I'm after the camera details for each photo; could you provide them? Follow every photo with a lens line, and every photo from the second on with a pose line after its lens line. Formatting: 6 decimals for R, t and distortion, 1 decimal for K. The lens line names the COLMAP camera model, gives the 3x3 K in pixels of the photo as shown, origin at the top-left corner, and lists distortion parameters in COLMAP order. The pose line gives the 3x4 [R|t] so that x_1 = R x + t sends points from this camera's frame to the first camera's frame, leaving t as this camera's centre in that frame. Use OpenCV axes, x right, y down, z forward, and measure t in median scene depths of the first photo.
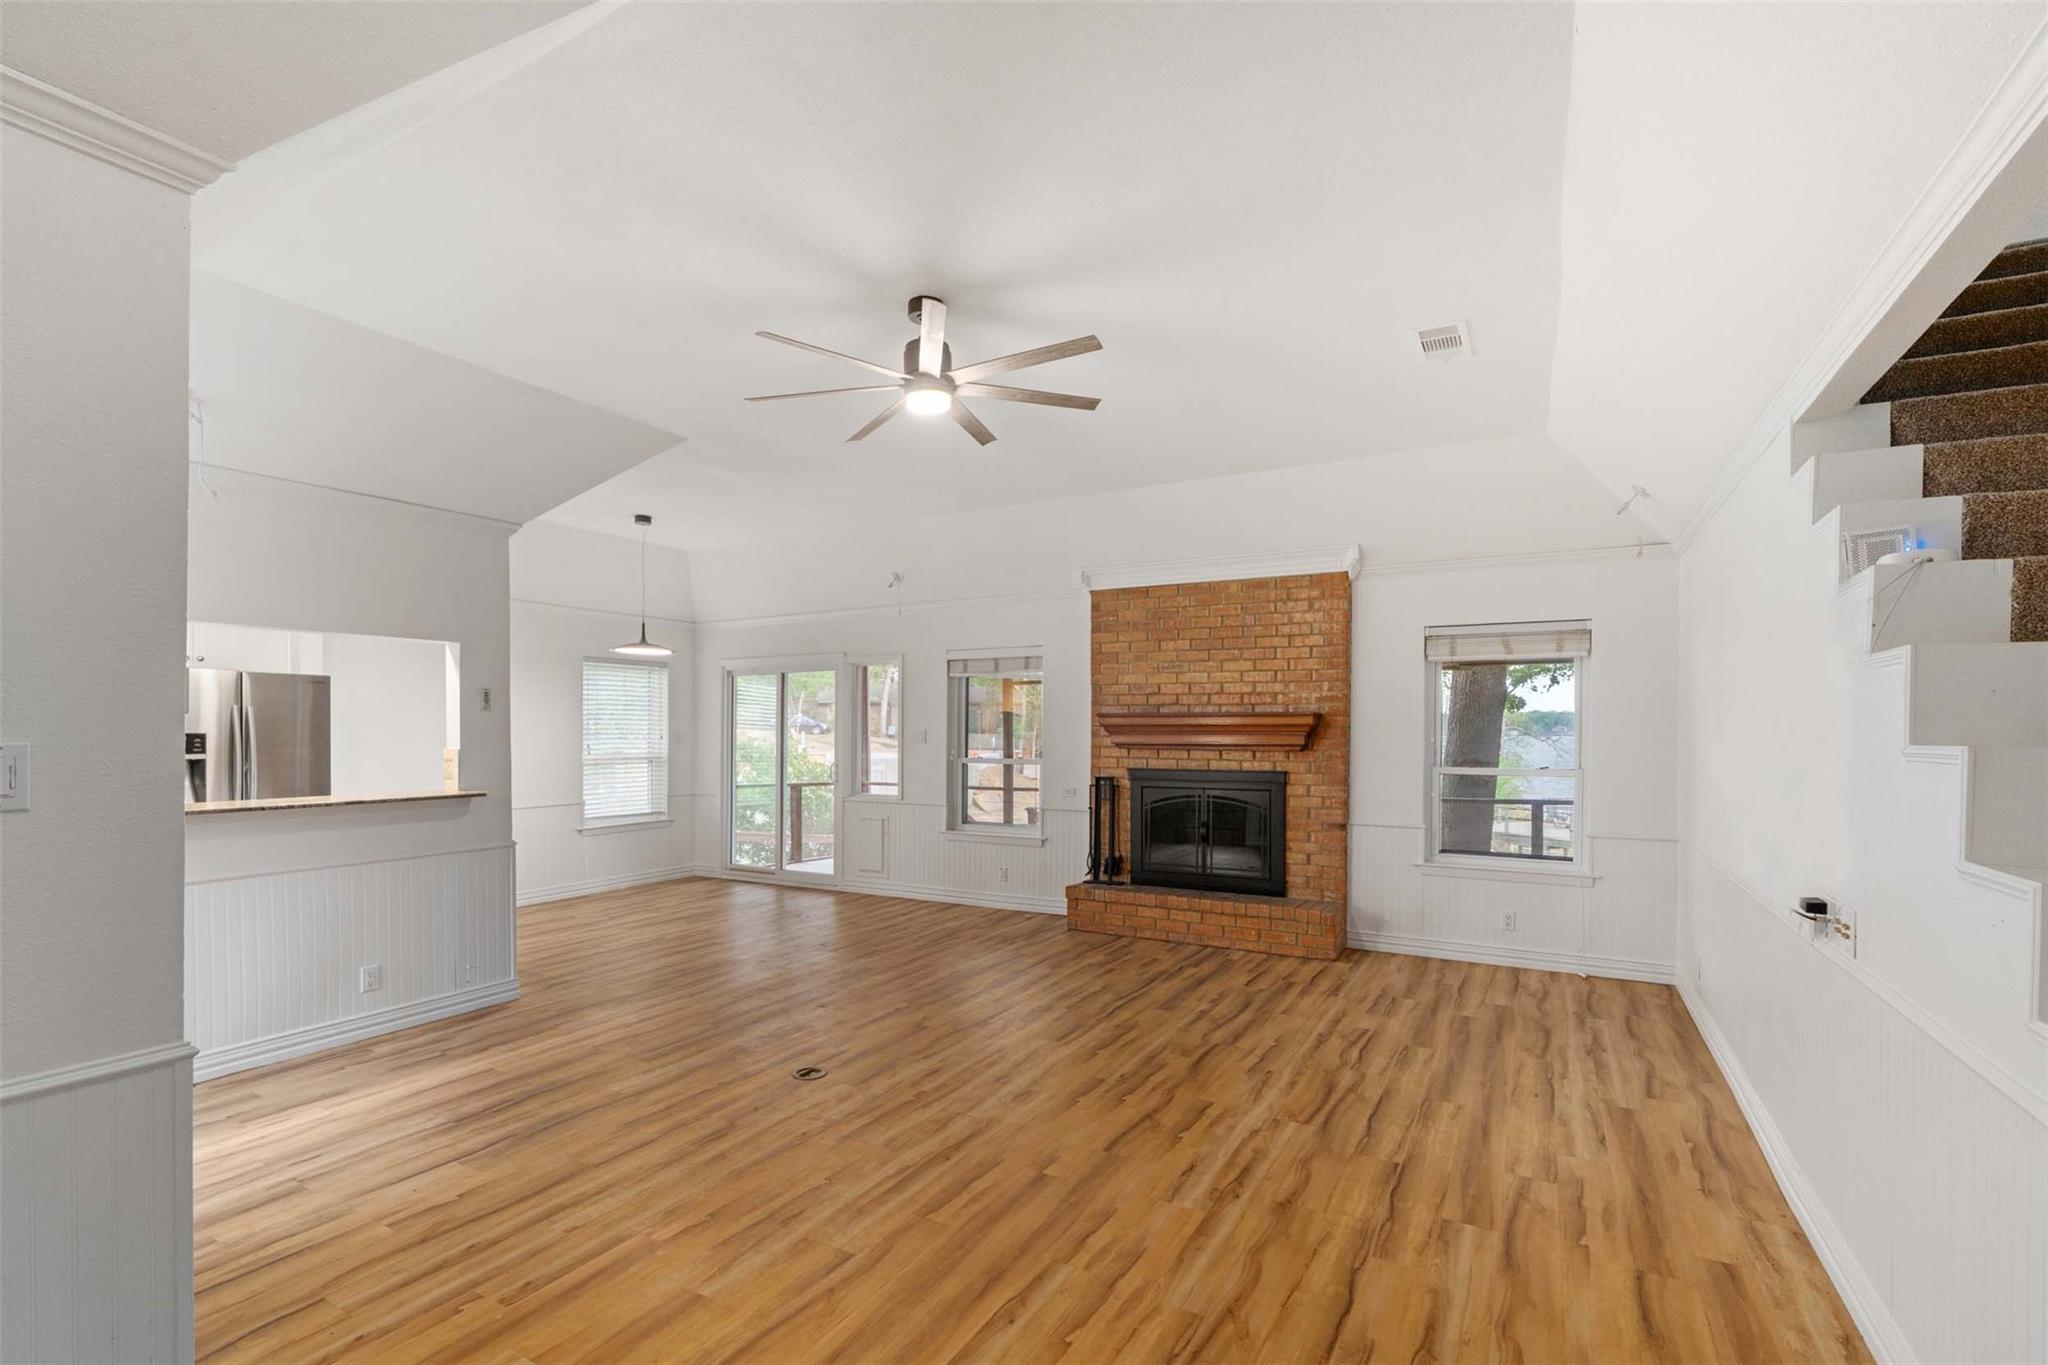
lens RADIAL K [[915.0, 0, 1020.6], [0, 915.0, 746.9], [0, 0, 1]] dist [-0.000708, 0.000062]
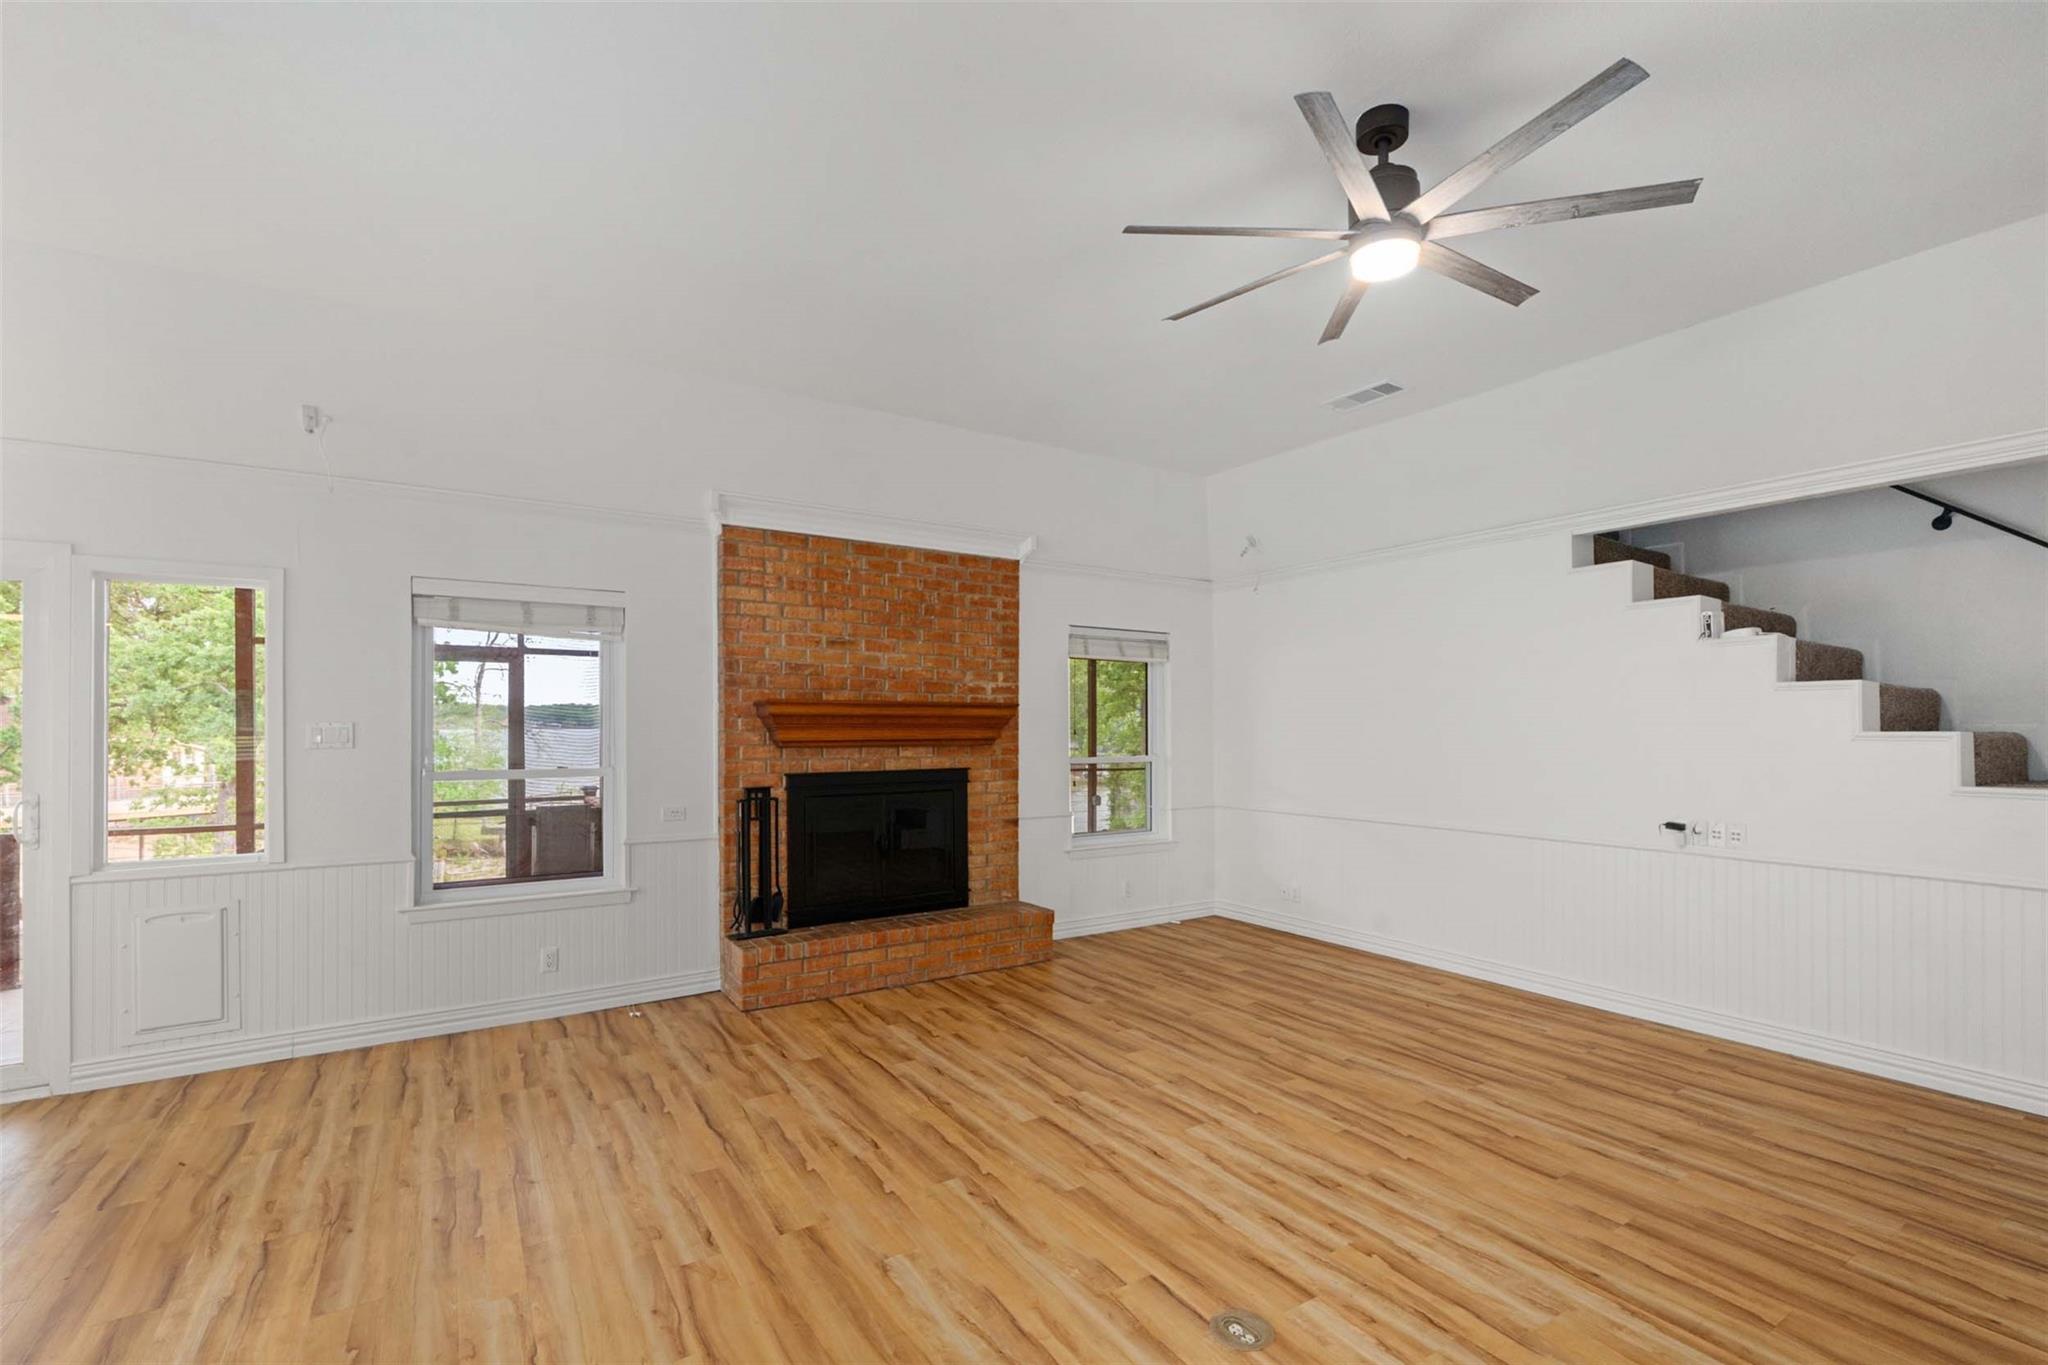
lens RADIAL K [[913.3, 0, 1025.7], [0, 913.3, 721.9], [0, 0, 1]] dist [0.000174, 0.000236]
pose [[0.457001, 0.002494, 0.889463, -0.526152], [0.014539, 0.999842, -0.010273, -0.009043], [-0.889347, 0.017627, 0.456893, 0.566704]]
